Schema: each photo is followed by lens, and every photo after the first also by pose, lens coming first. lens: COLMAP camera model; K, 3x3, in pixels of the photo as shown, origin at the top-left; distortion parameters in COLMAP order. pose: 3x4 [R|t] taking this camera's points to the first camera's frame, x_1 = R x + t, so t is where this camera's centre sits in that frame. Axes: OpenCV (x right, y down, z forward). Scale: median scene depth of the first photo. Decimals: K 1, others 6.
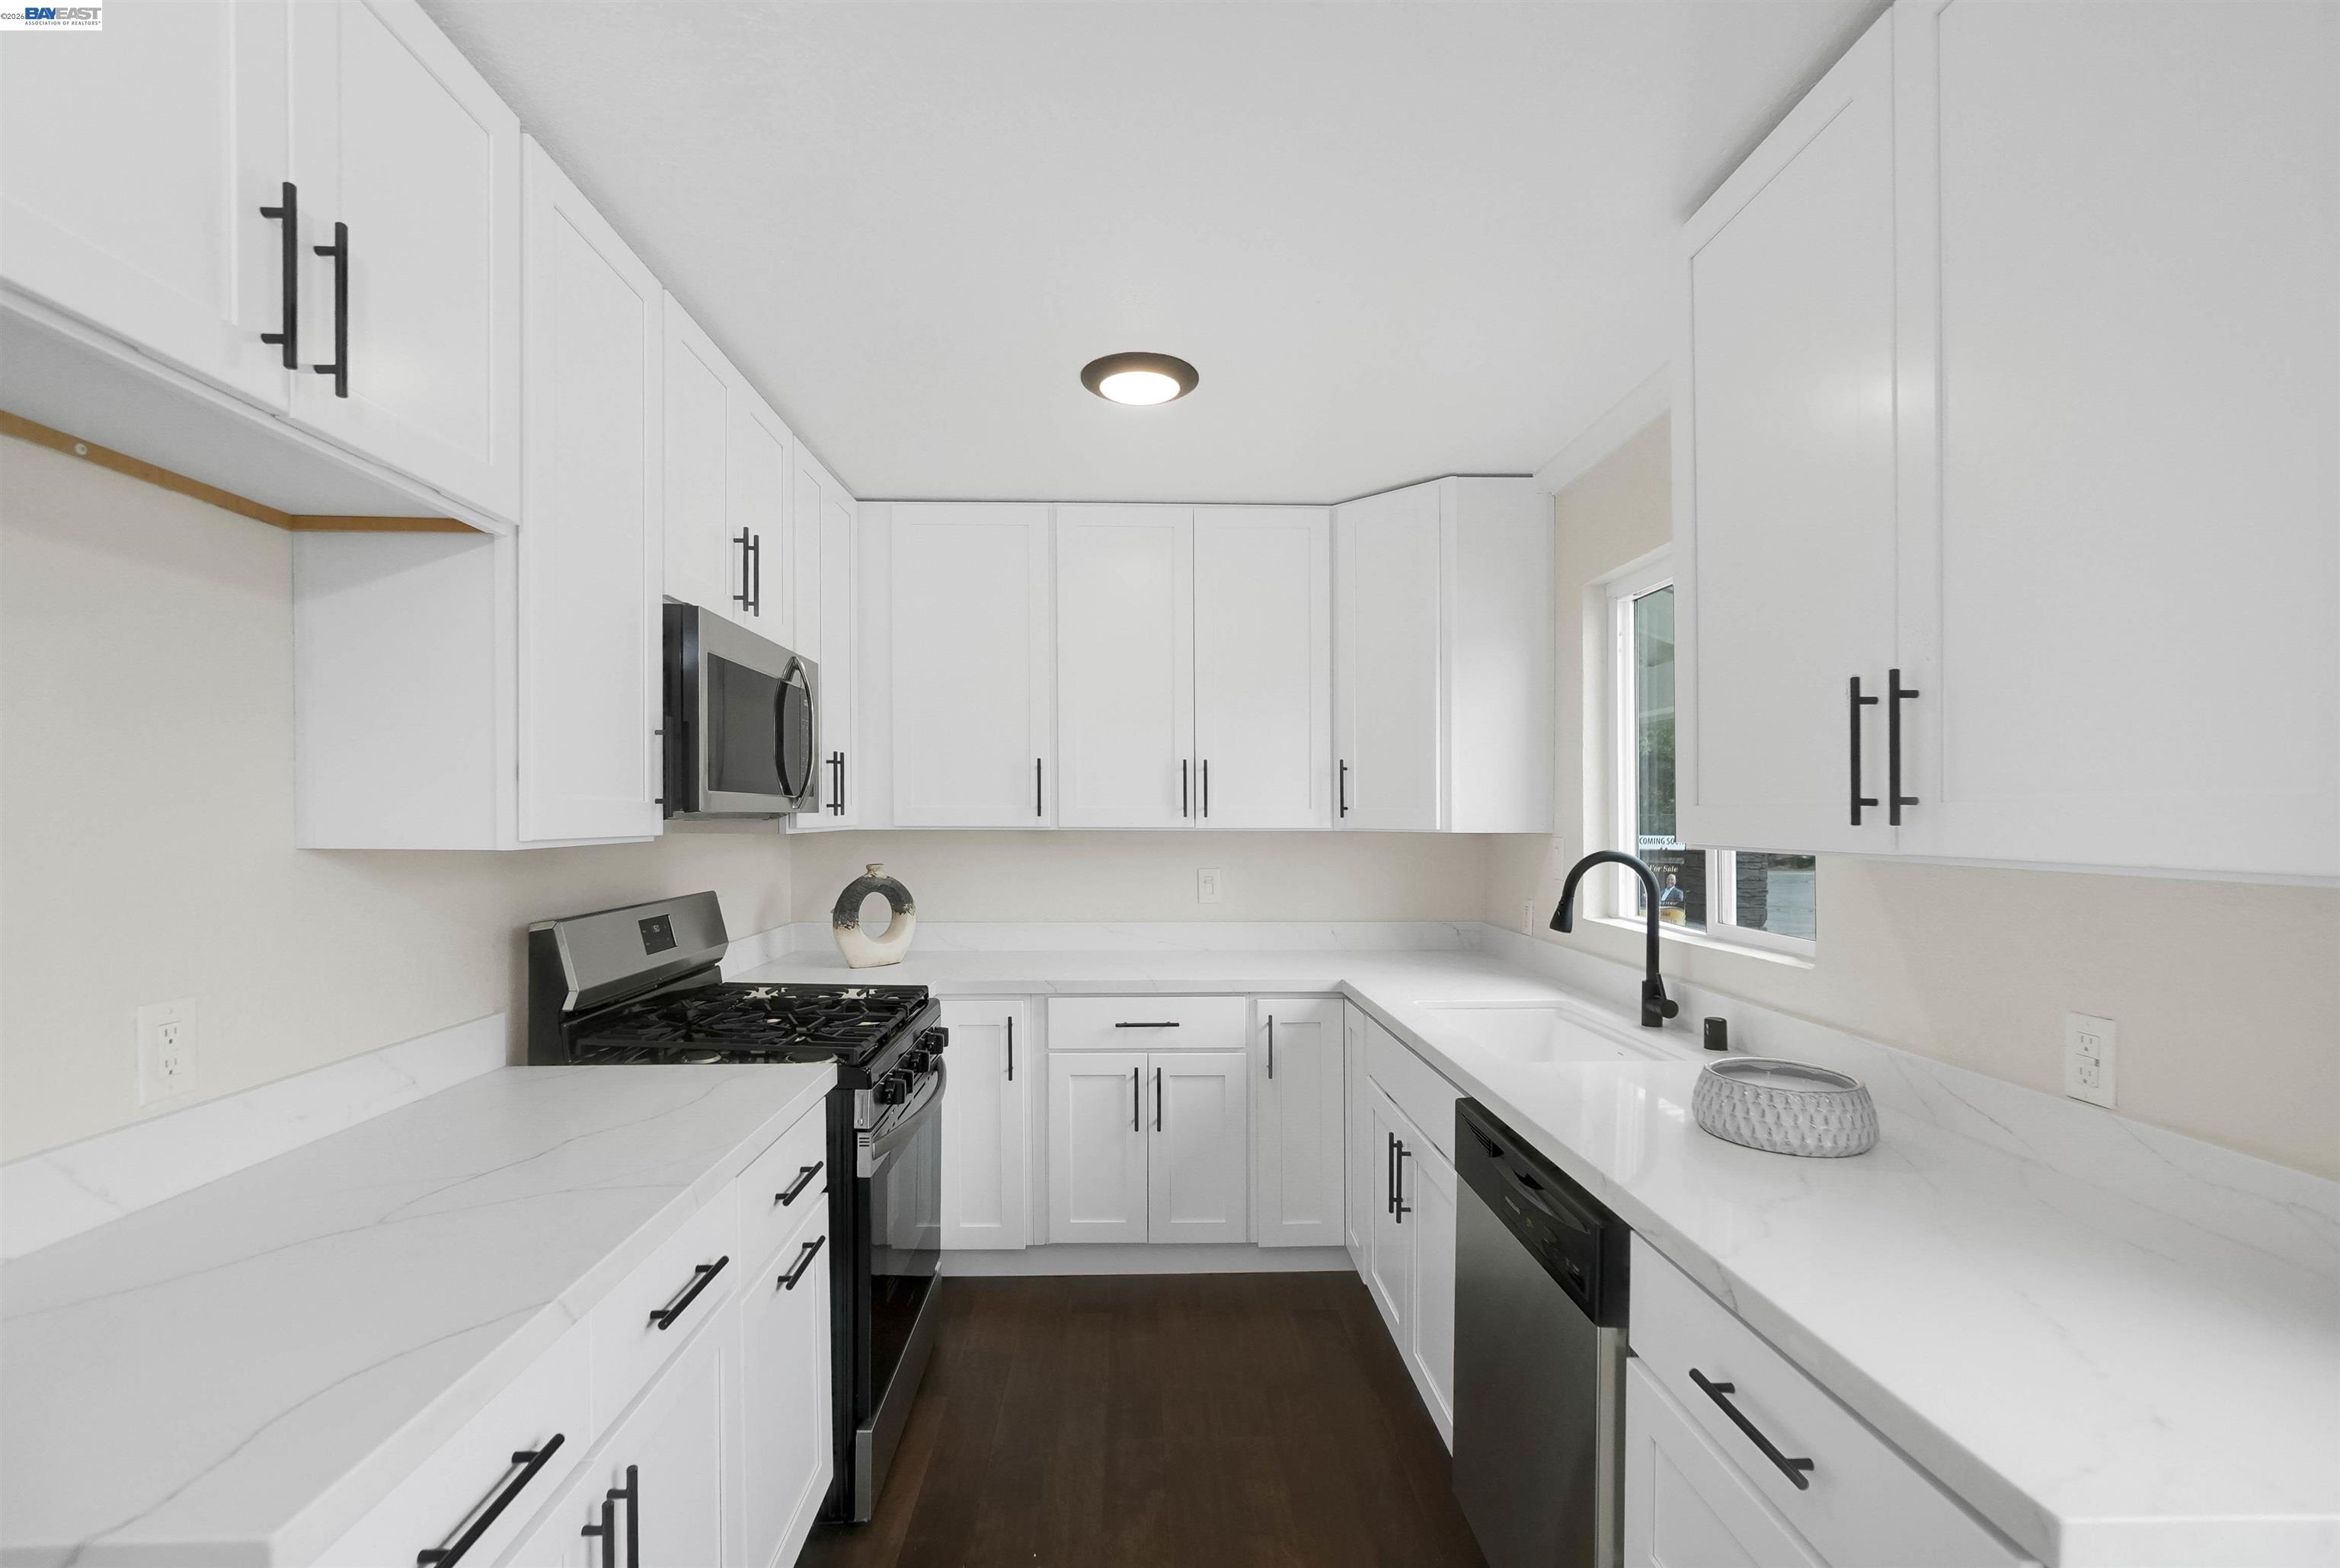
lens RADIAL K [[1018.3, 0, 1149.5], [0, 1018.3, 848.3], [0, 0, 1]] dist [-0.006224, 0.001150]
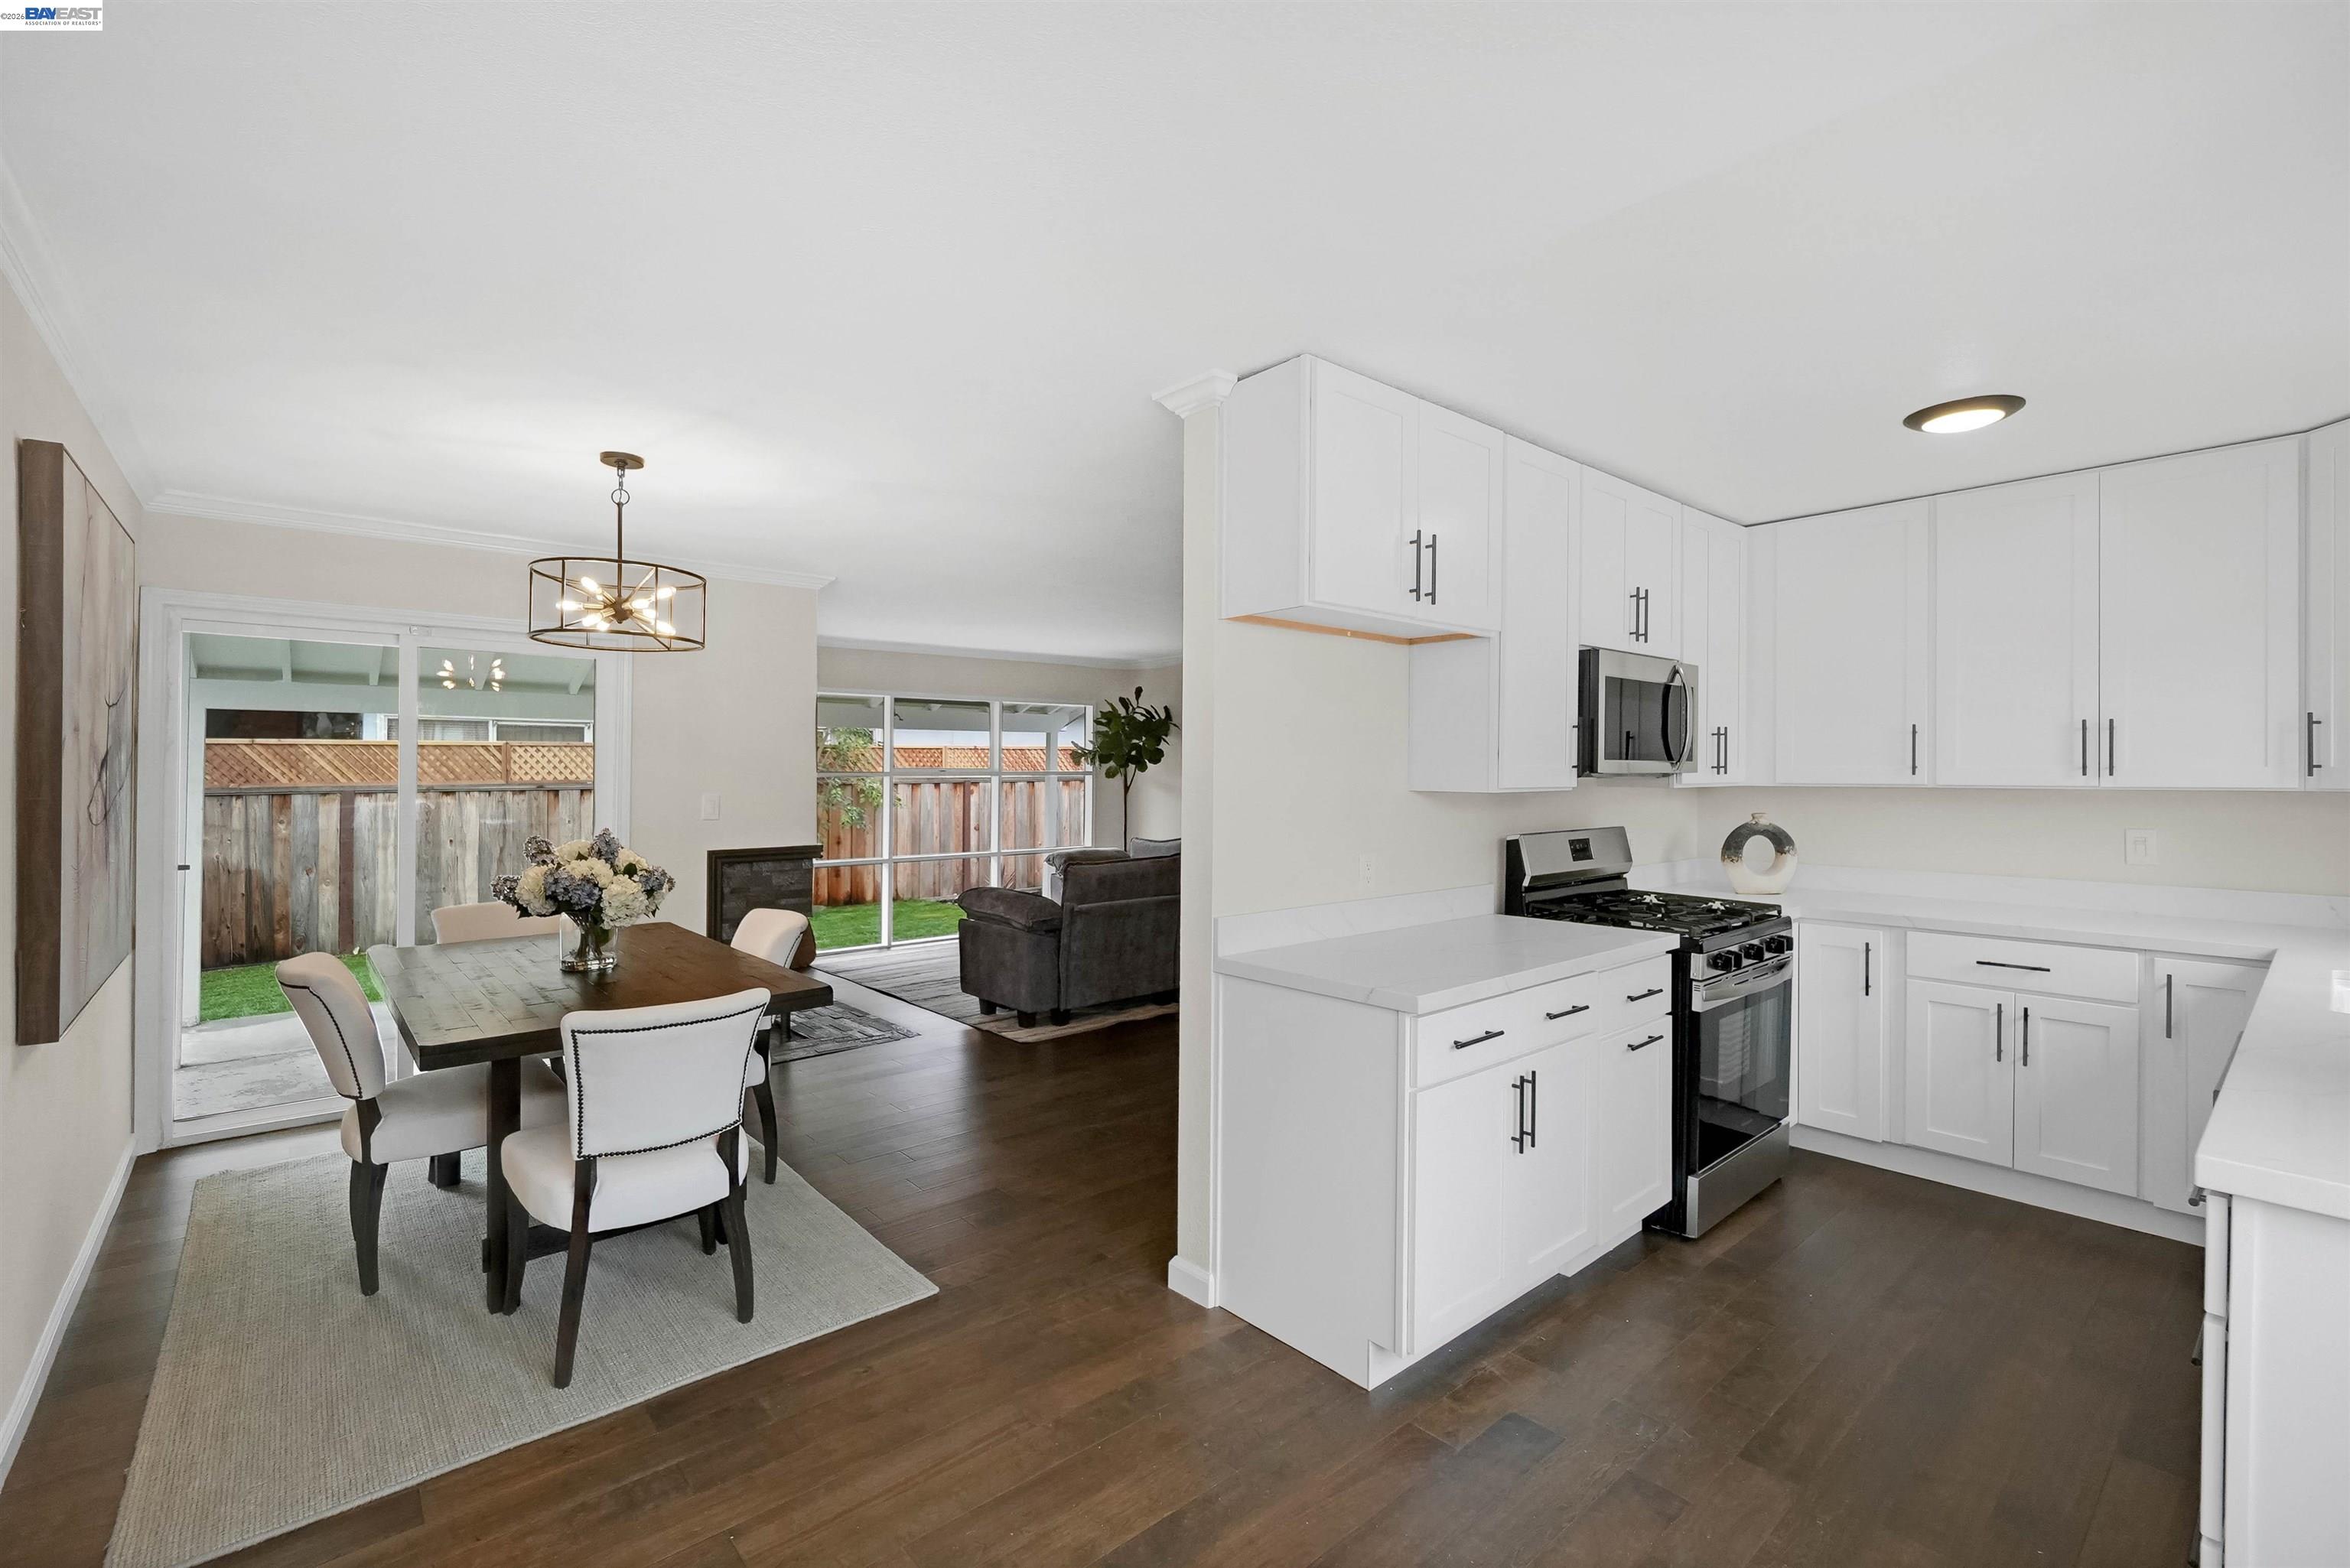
lens RADIAL K [[1022.7, 0, 1187.9], [0, 1022.7, 773.5], [0, 0, 1]] dist [-0.006224, 0.001150]
pose [[0.642136, -0.001533, -0.766590, 0.318693], [-0.022931, 0.999512, -0.021208, 0.012404], [0.766248, 0.031197, 0.641787, -0.458467]]
